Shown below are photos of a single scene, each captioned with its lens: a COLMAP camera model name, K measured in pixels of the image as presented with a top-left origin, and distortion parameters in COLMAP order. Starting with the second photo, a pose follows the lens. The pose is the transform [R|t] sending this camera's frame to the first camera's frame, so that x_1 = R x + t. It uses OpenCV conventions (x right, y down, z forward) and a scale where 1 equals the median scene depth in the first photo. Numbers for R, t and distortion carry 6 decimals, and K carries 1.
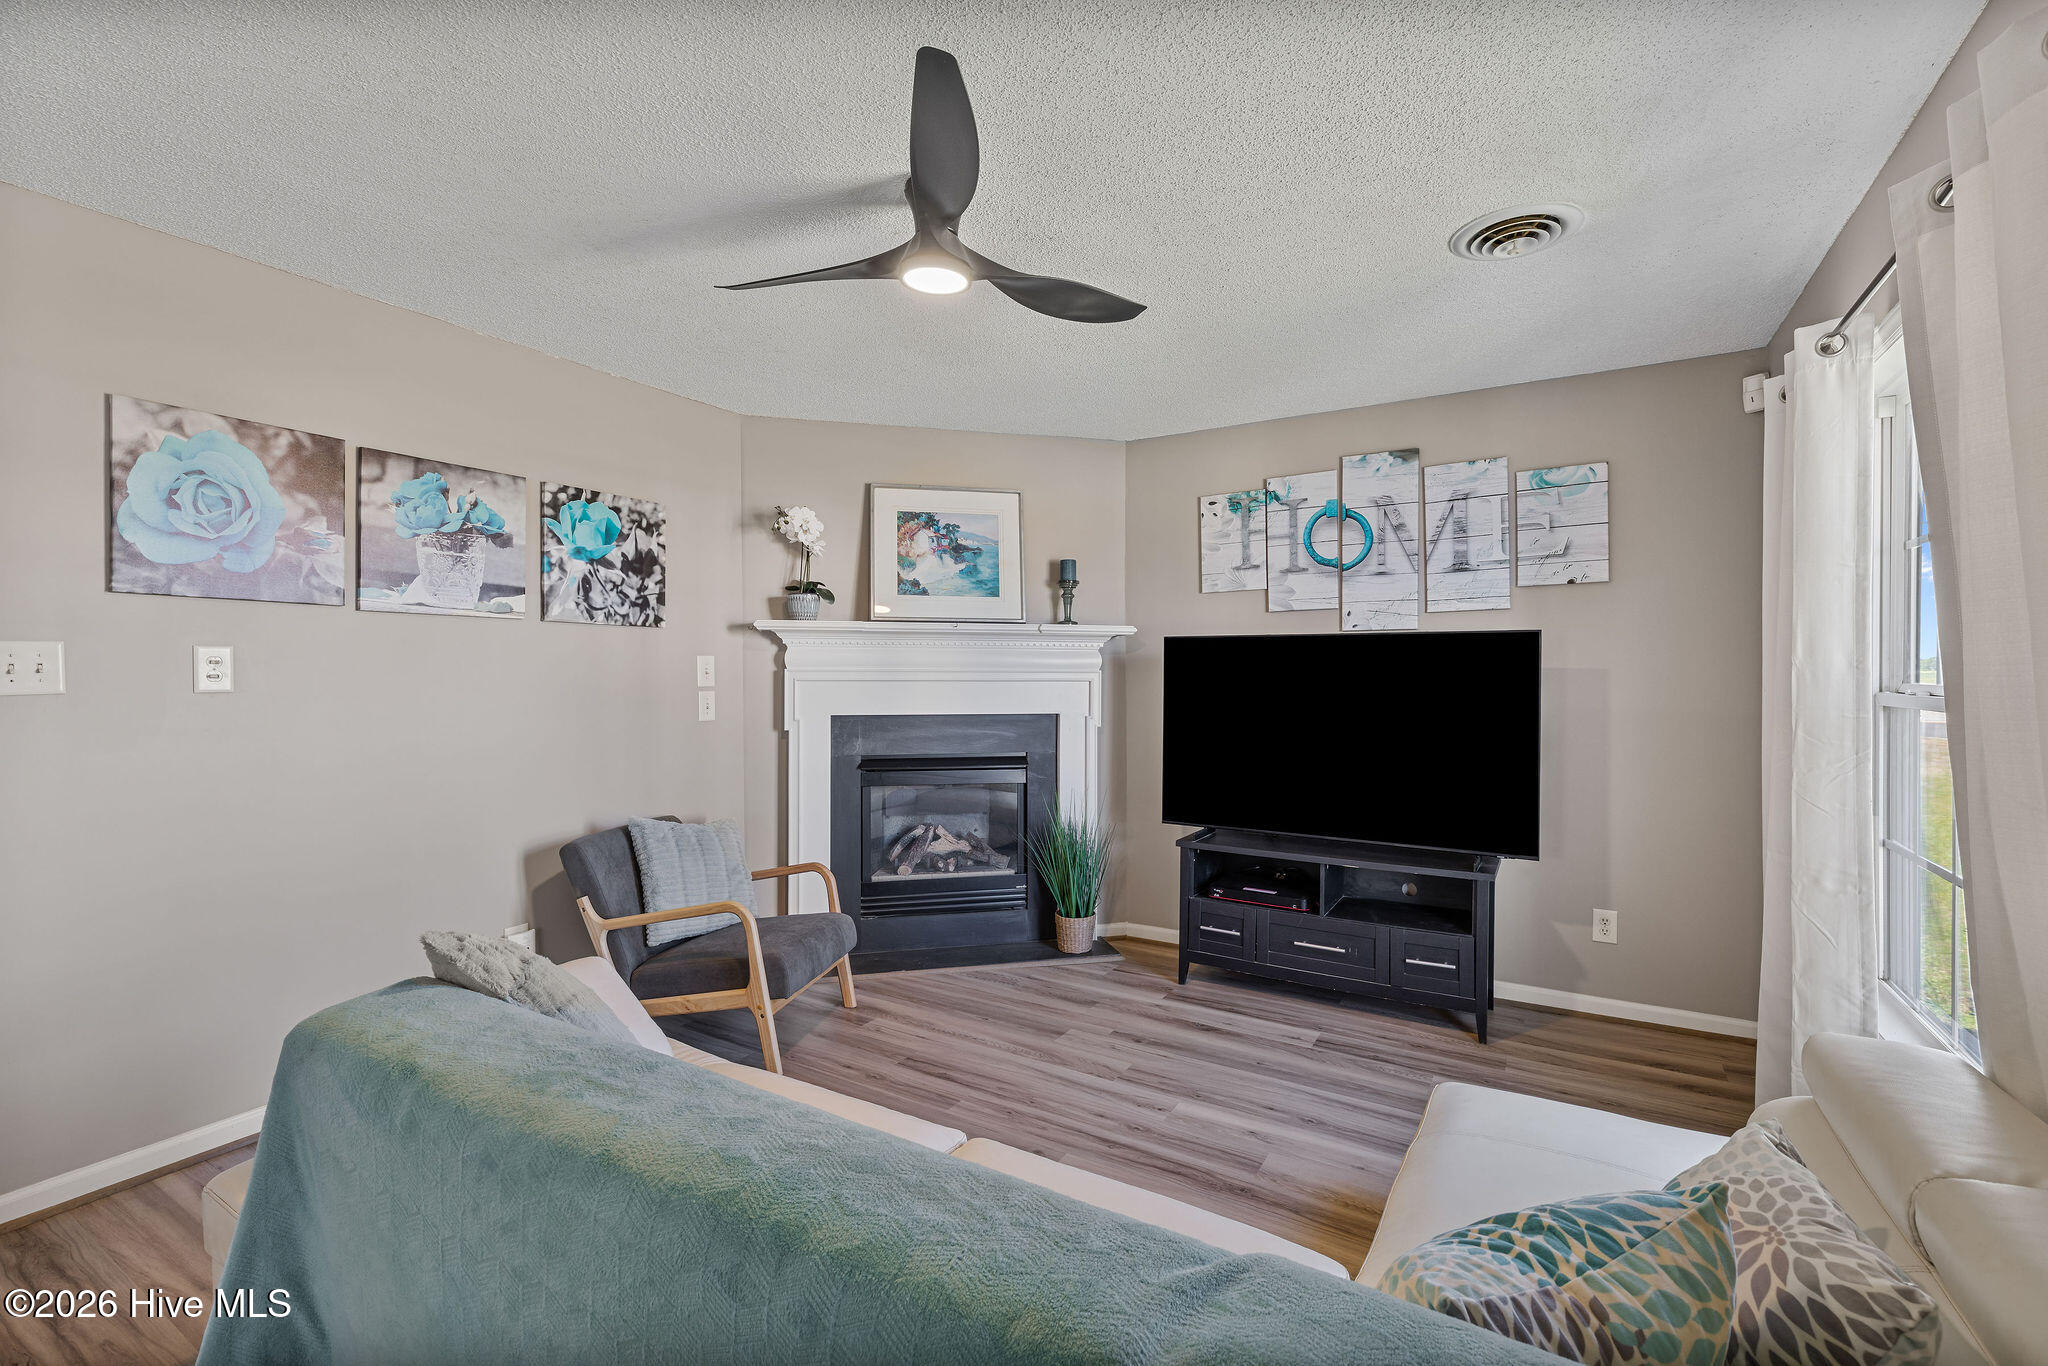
lens RADIAL K [[891.7, 0, 1025.0], [0, 891.7, 676.2], [0, 0, 1]] dist [0.000541, -0.000158]
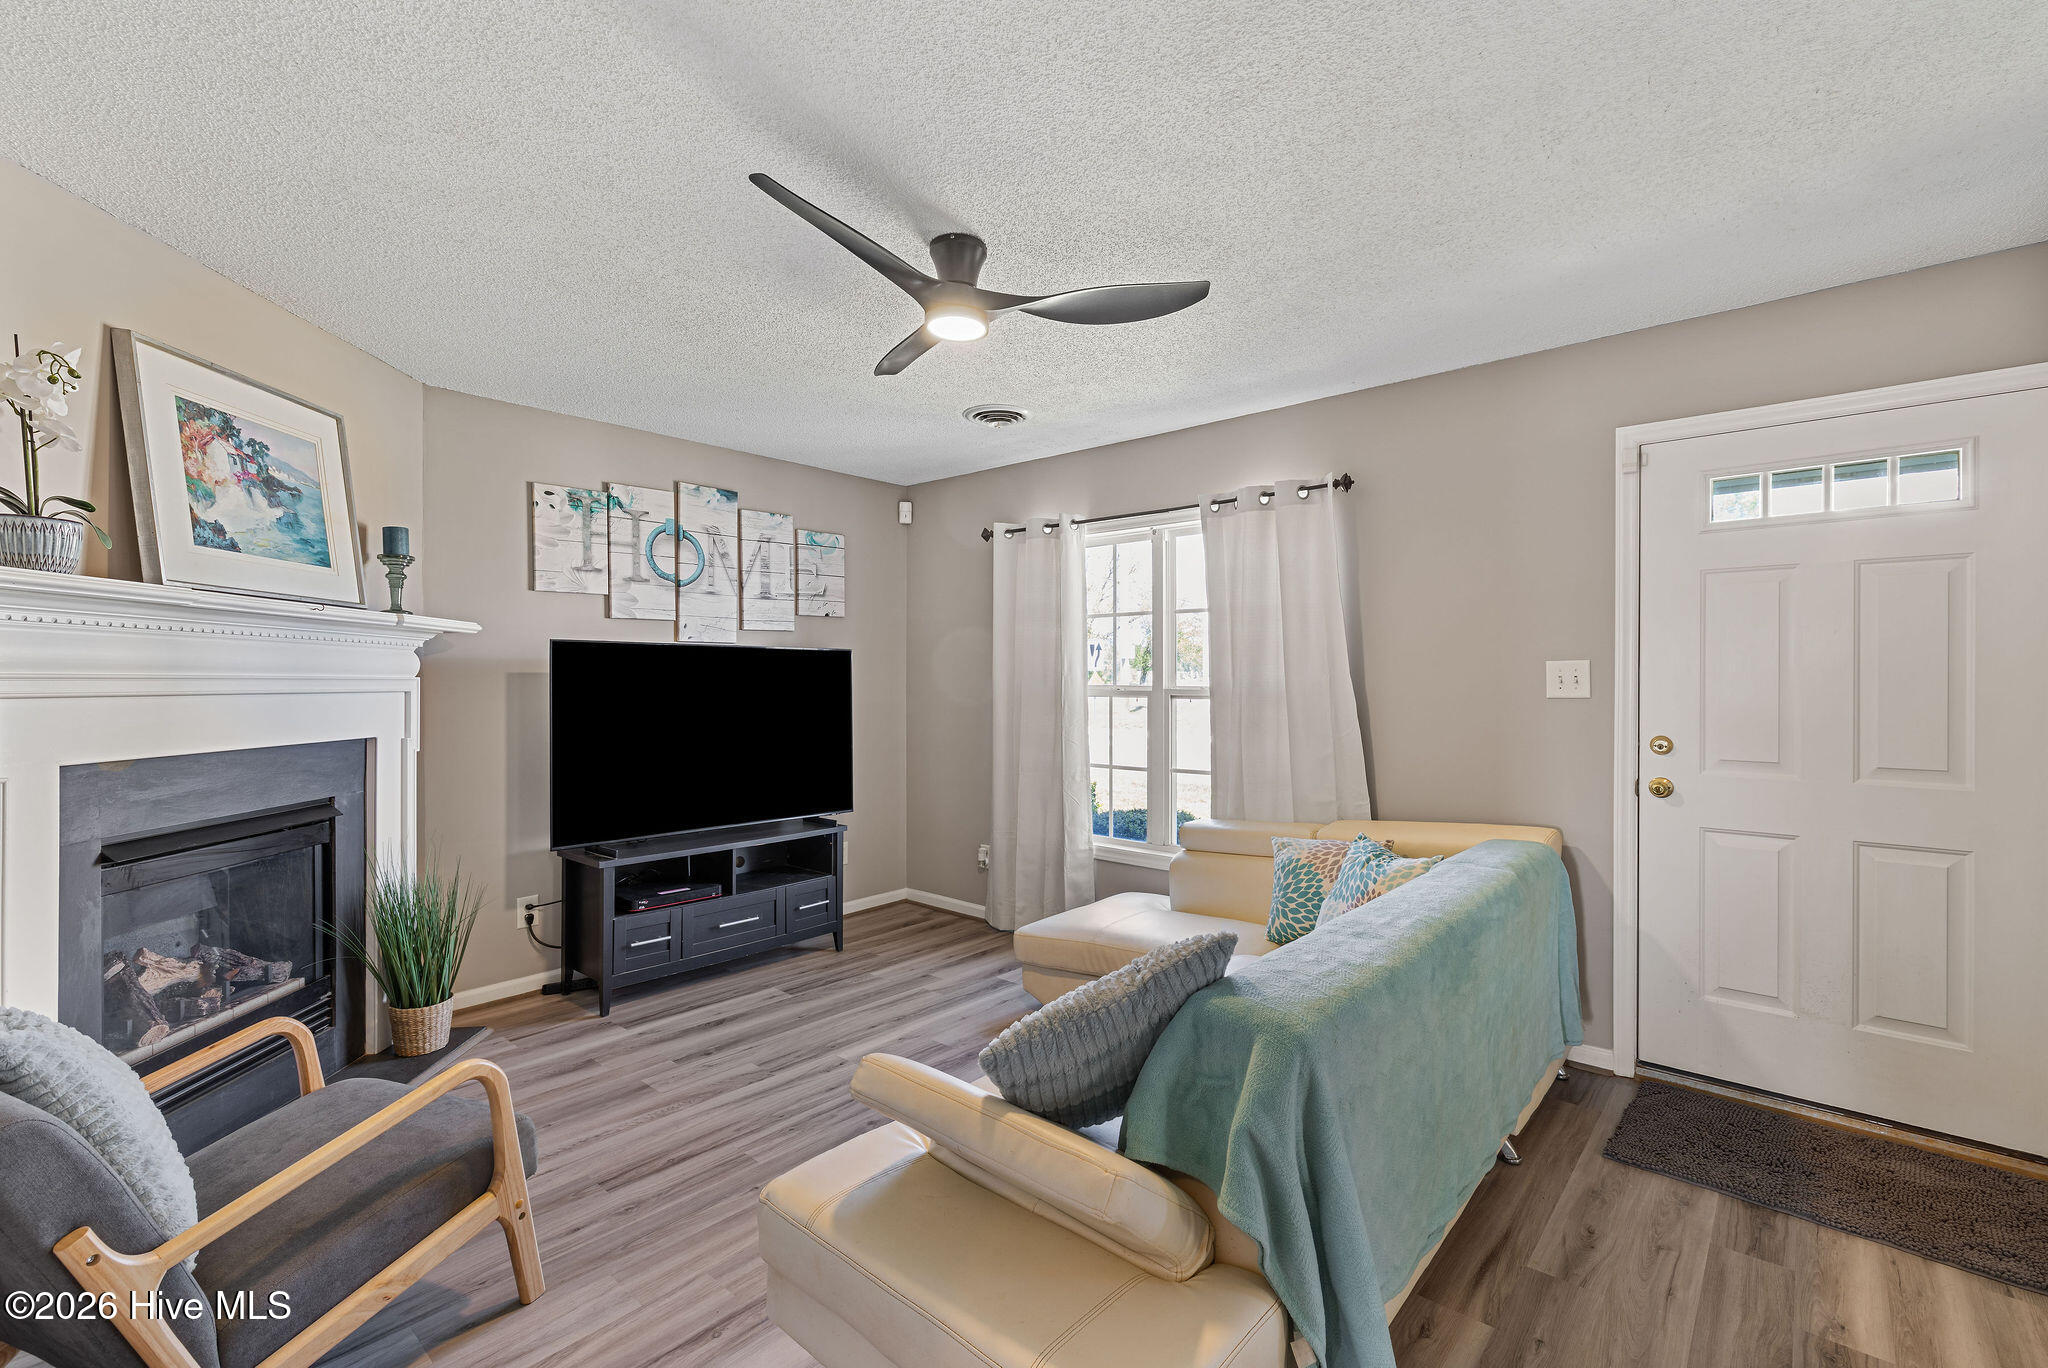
lens RADIAL K [[891.7, 0, 1031.3], [0, 891.7, 673.4], [0, 0, 1]] dist [0.000541, -0.000158]
pose [[0.171388, 0.005736, 0.985187, -0.623802], [0.004575, 0.999968, -0.006618, -0.002456], [-0.985193, 0.005642, 0.171356, 0.378374]]
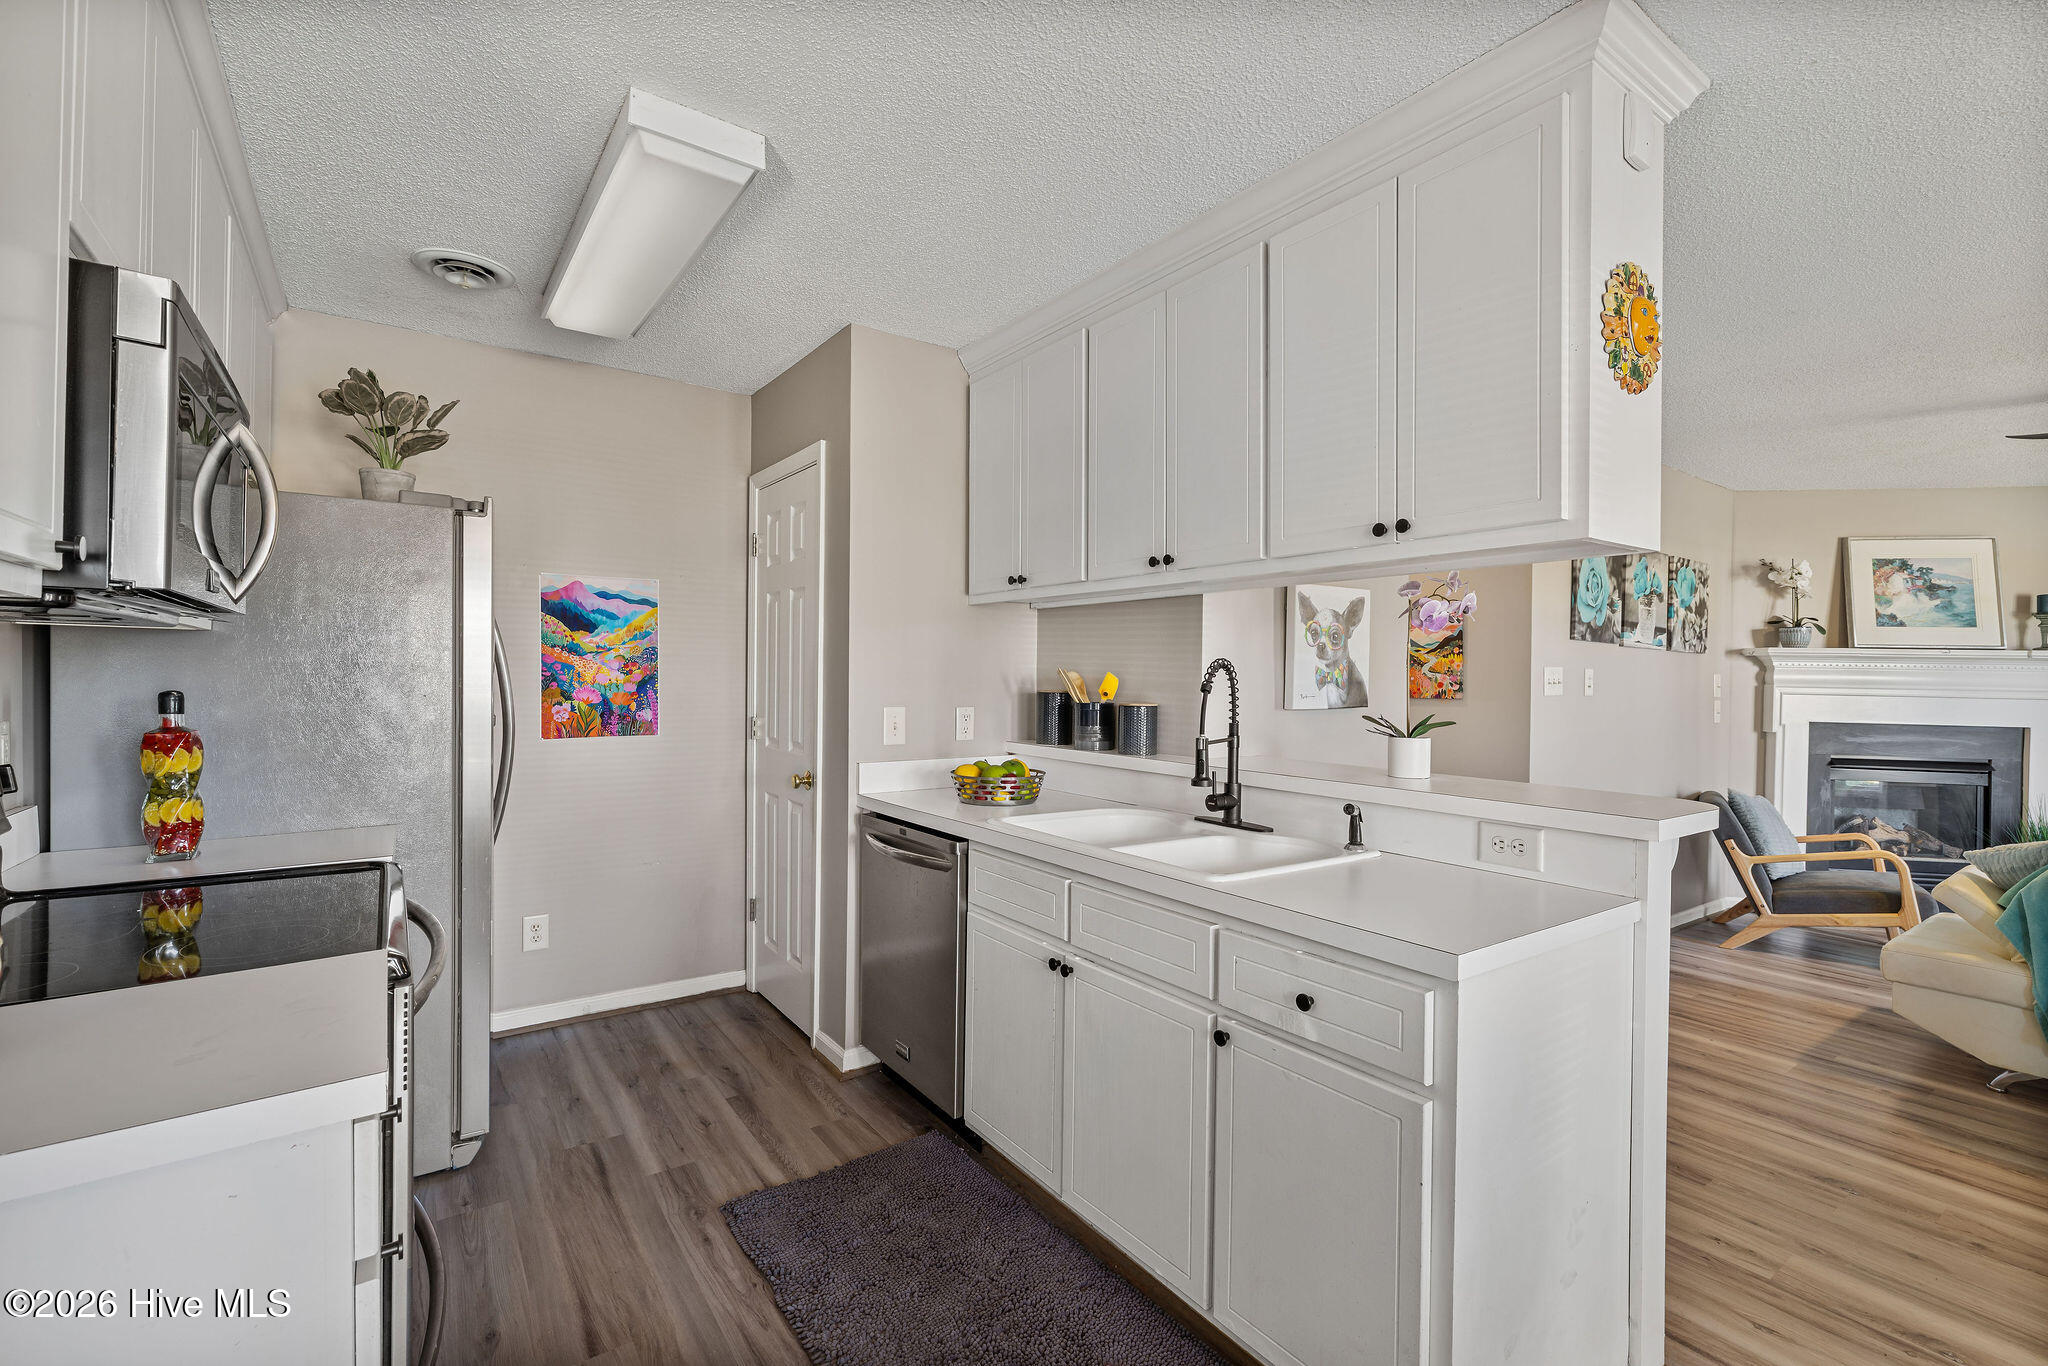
lens RADIAL K [[891.7, 0, 1022.6], [0, 891.7, 685.5], [0, 0, 1]] dist [0.000541, -0.000158]
pose [[0.916313, 0.019139, -0.400005, -0.743172], [-0.018114, 0.999816, 0.006342, 0.004182], [0.400052, 0.001435, 0.916491, -0.618401]]
